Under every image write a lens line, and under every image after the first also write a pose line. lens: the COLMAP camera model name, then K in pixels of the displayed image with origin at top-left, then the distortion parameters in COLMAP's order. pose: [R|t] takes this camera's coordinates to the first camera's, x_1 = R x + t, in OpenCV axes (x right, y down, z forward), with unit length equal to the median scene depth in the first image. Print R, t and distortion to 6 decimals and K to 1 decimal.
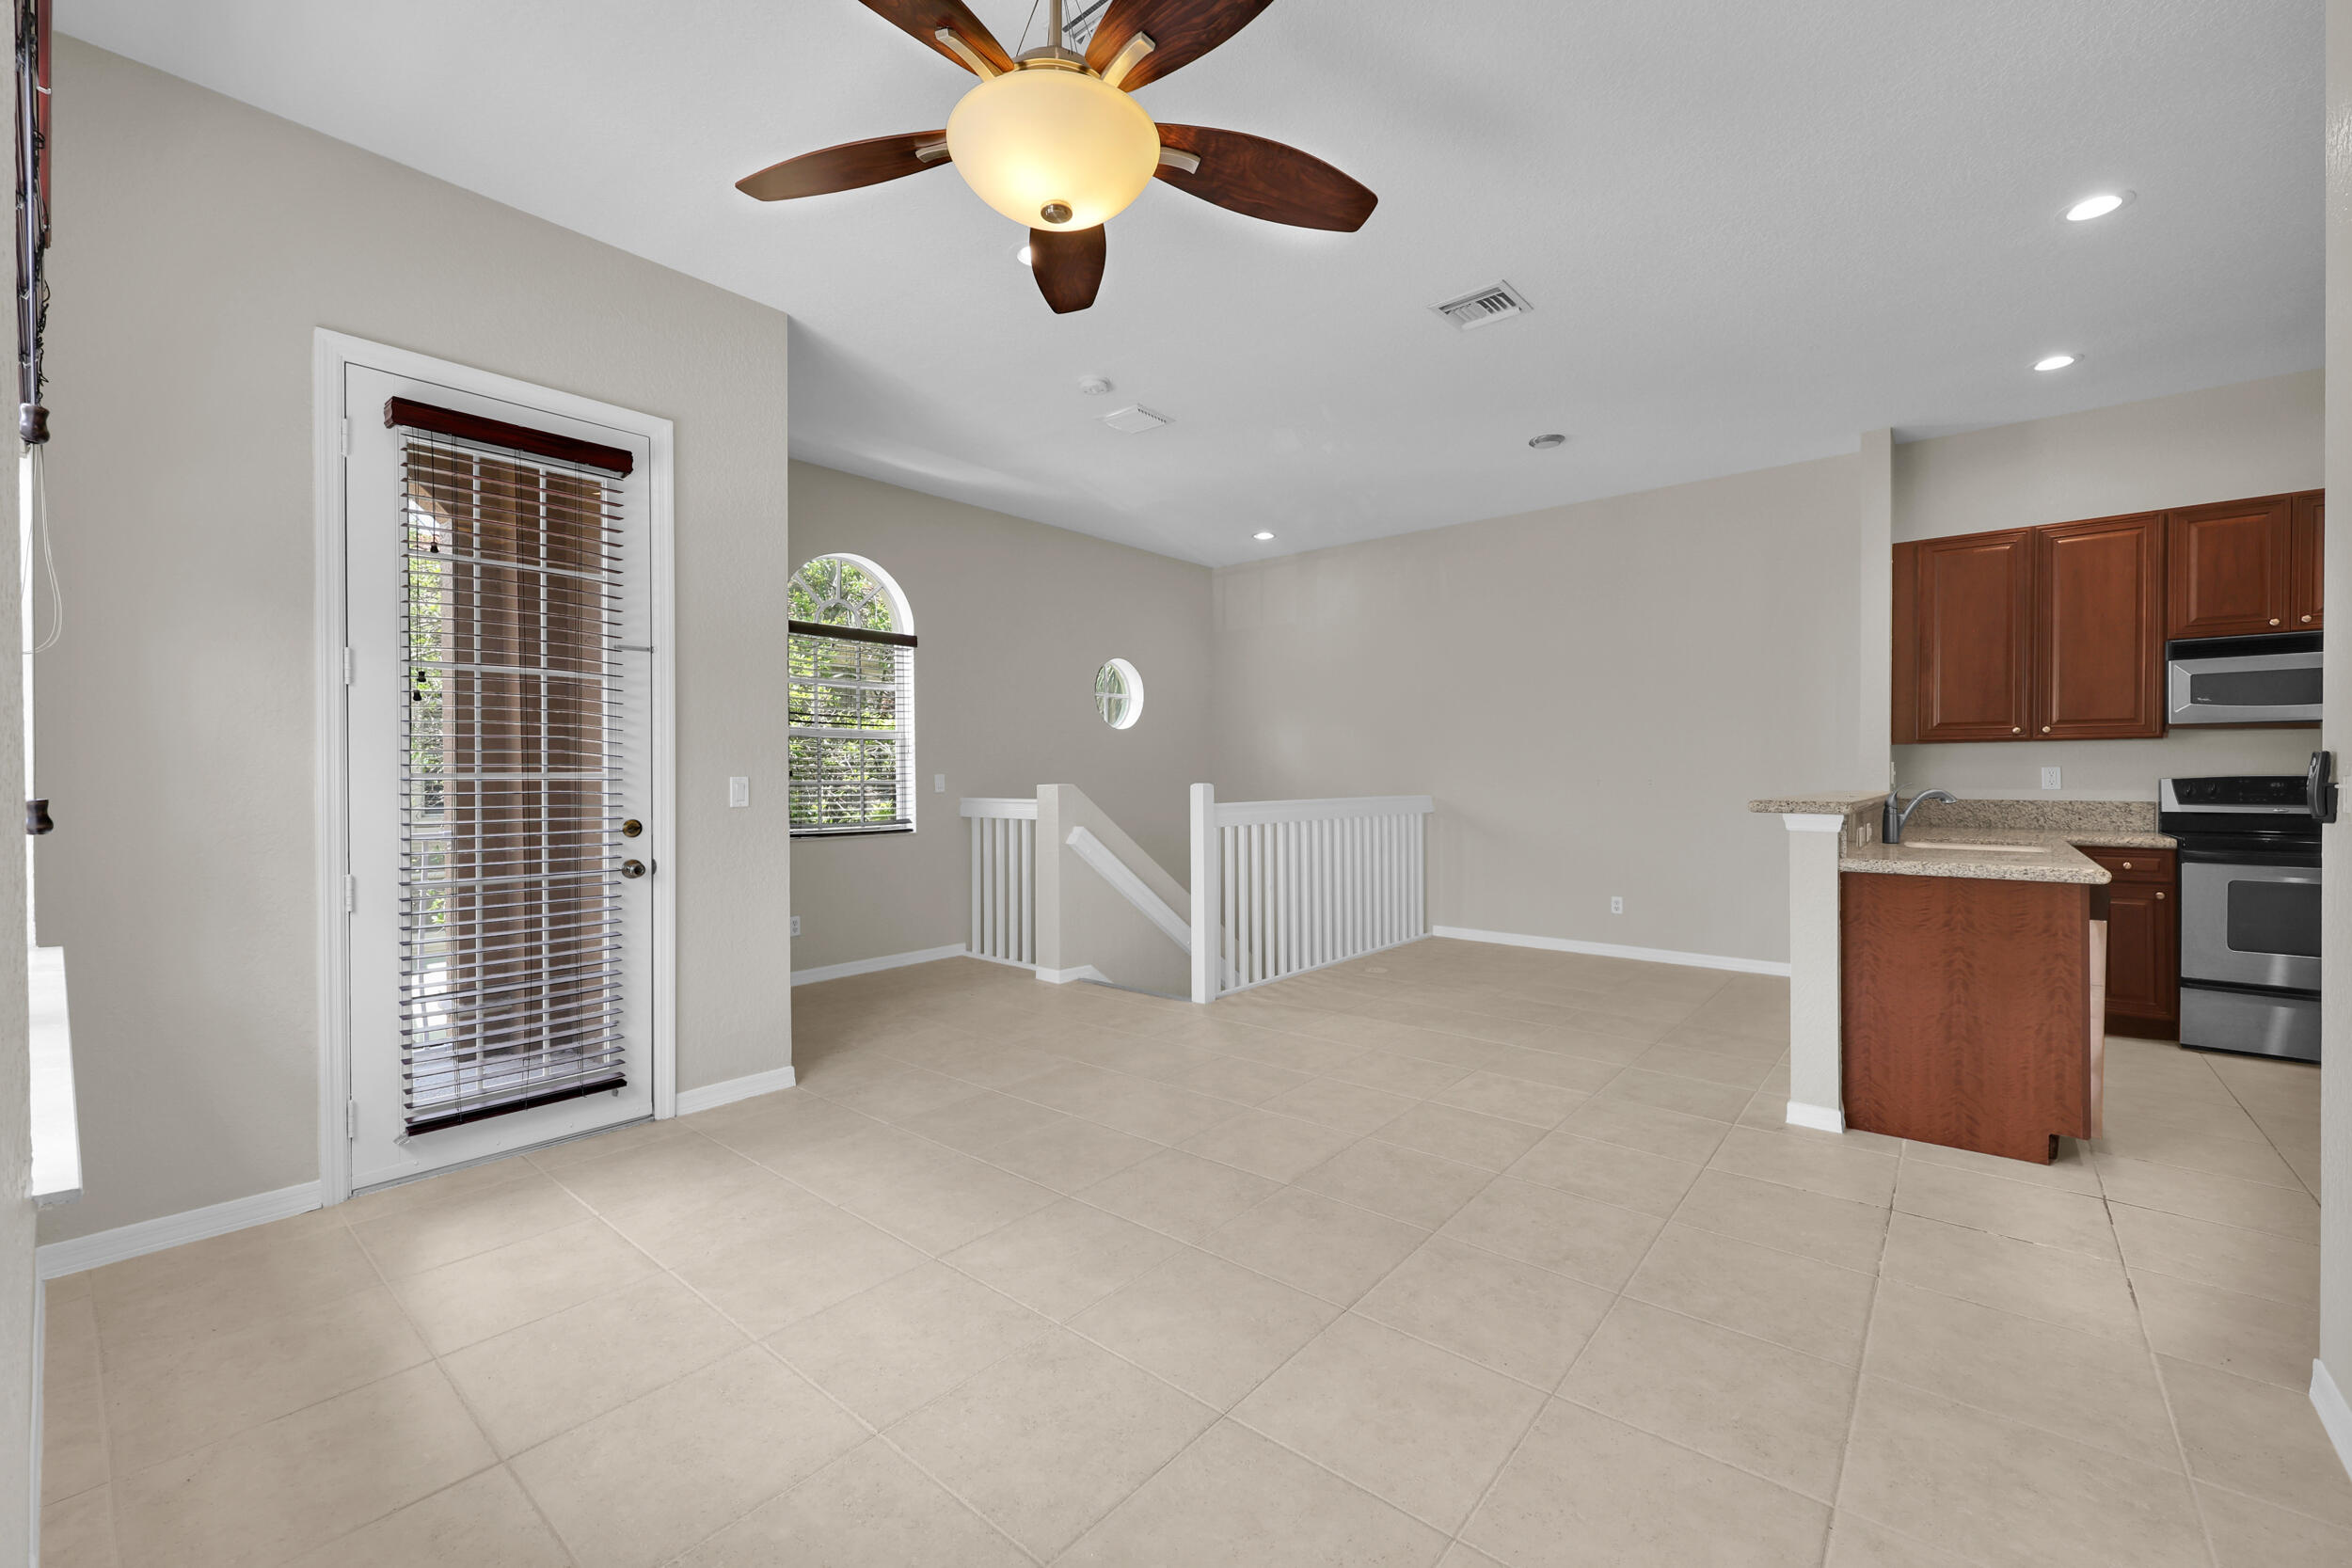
lens RADIAL K [[953.8, 0, 1172.4], [0, 953.8, 779.2], [0, 0, 1]] dist [-0.000769, -0.000071]
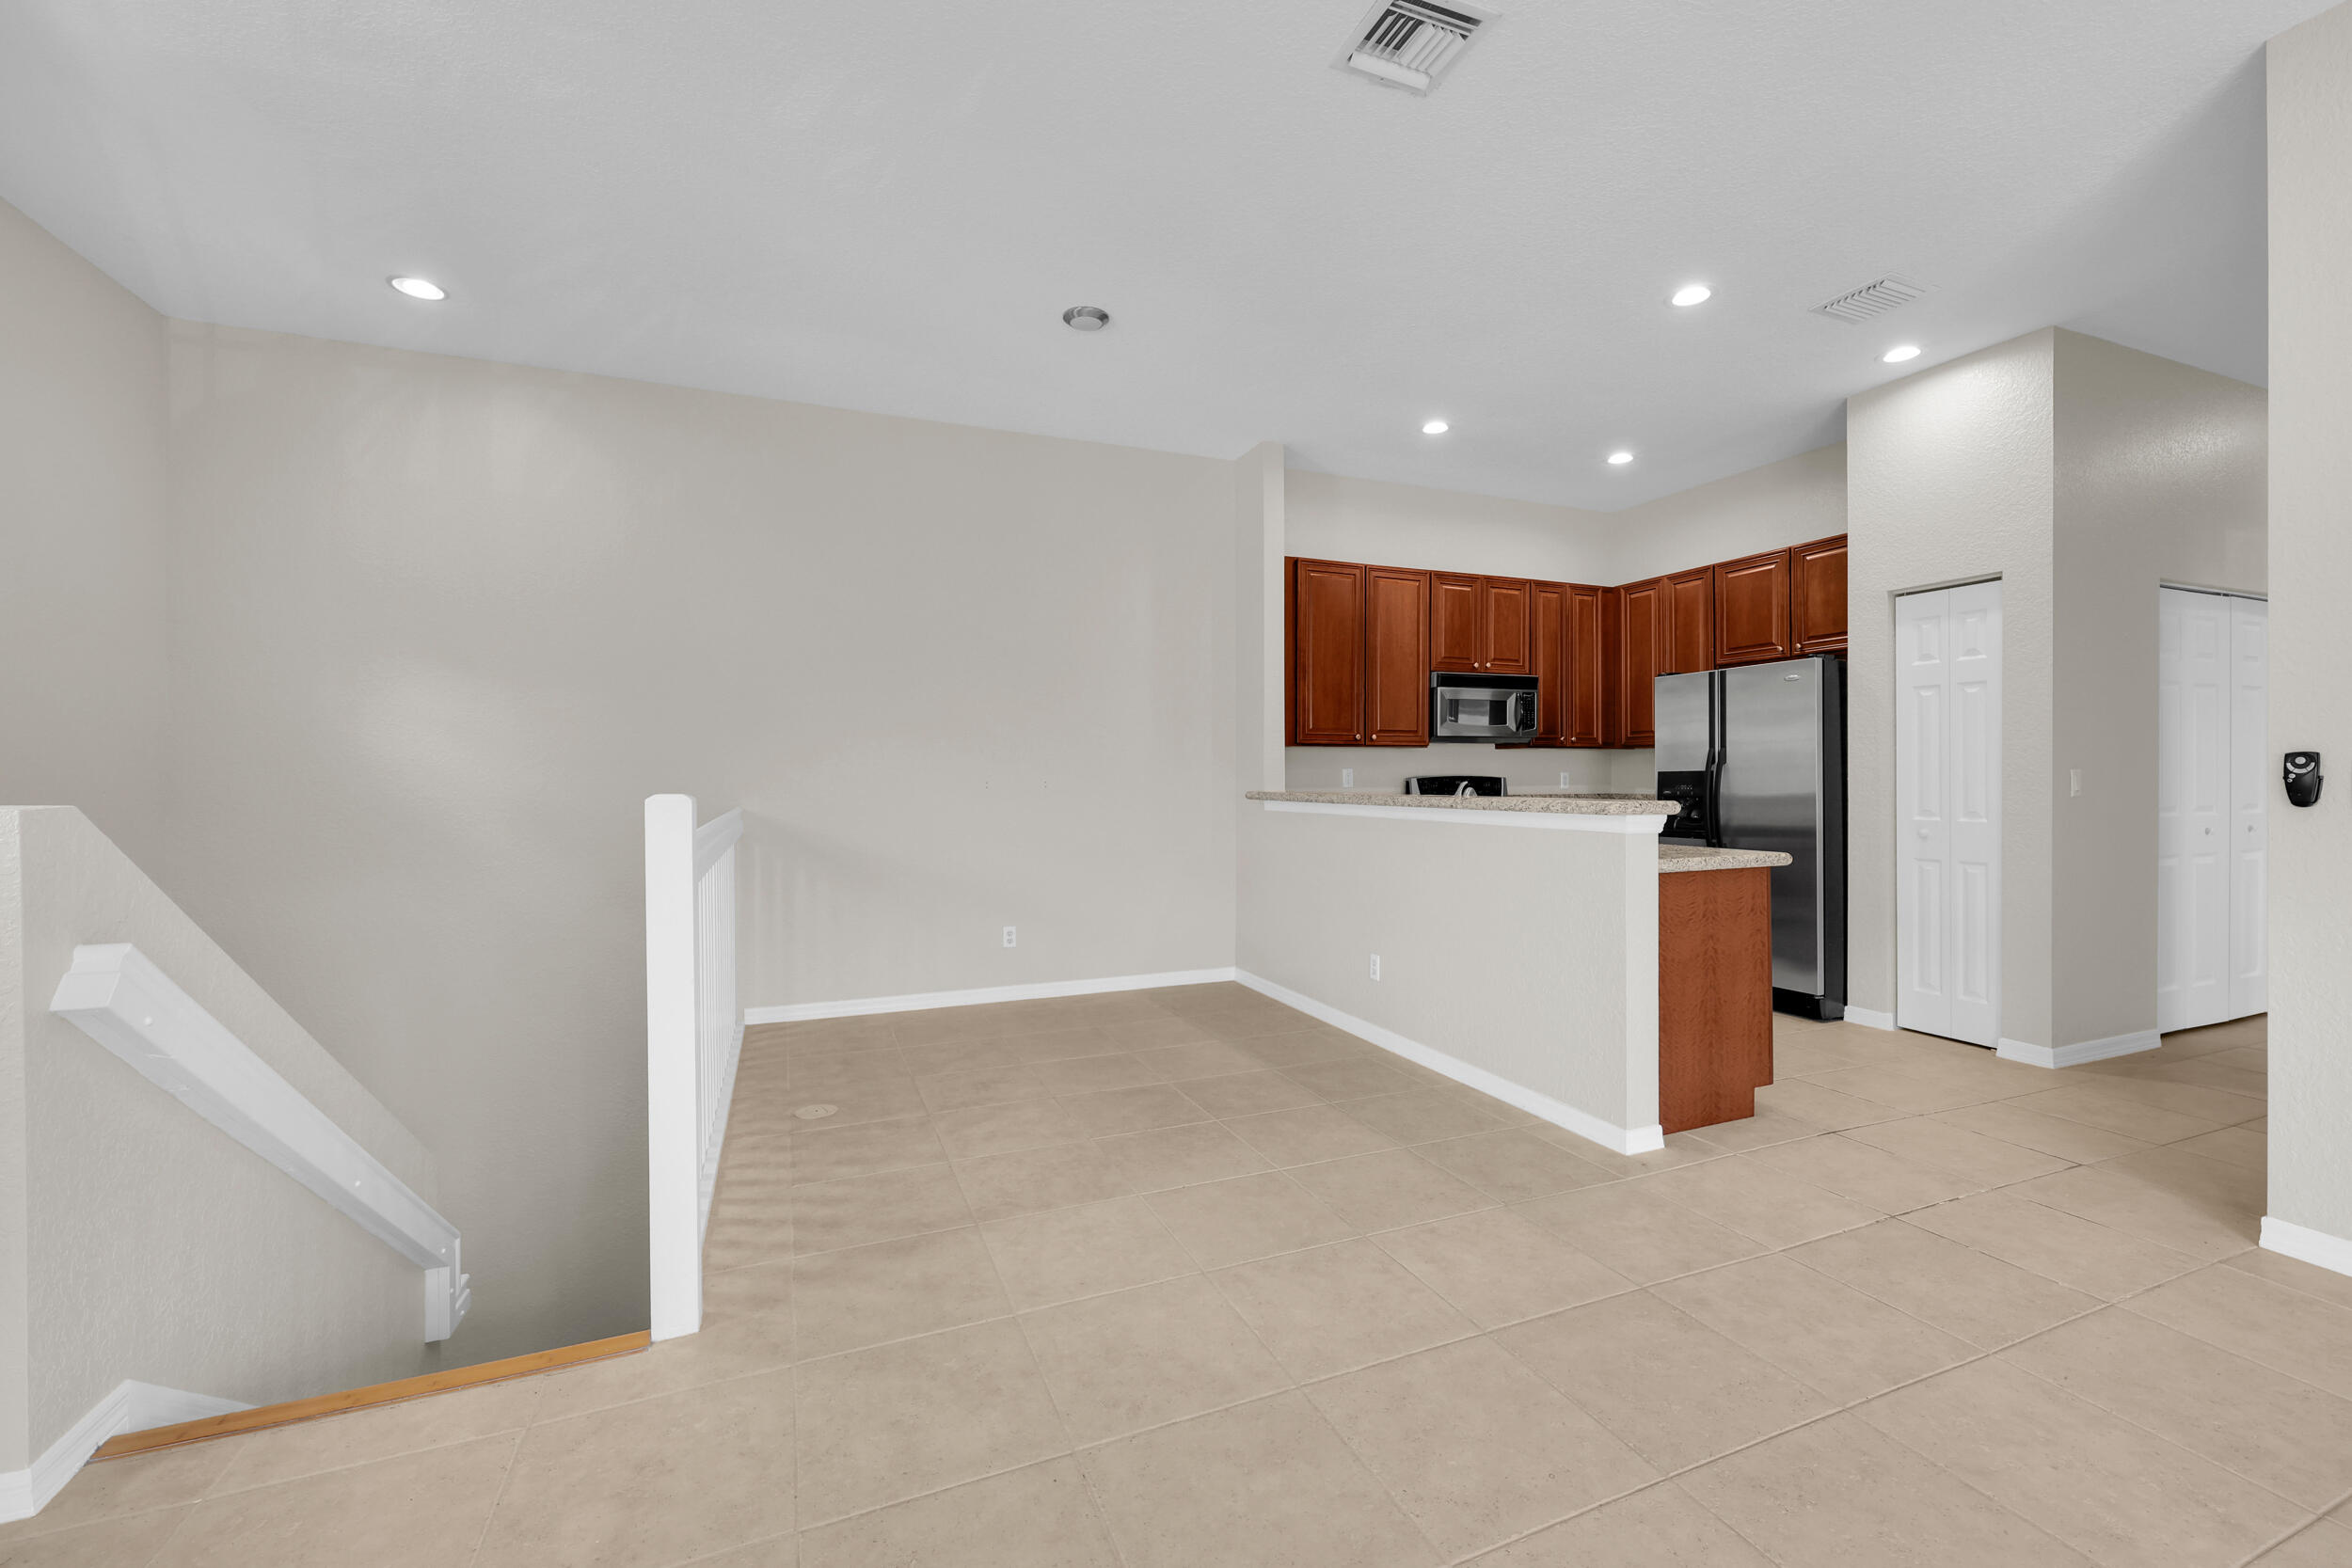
lens RADIAL K [[953.8, 0, 1172.4], [0, 953.8, 779.2], [0, 0, 1]] dist [-0.000769, -0.000071]
pose [[0.461382, -0.002558, 0.887198, -0.215114], [0.006377, 0.999980, -0.000433, -0.000691], [-0.887178, 0.005858, 0.461389, 0.571125]]
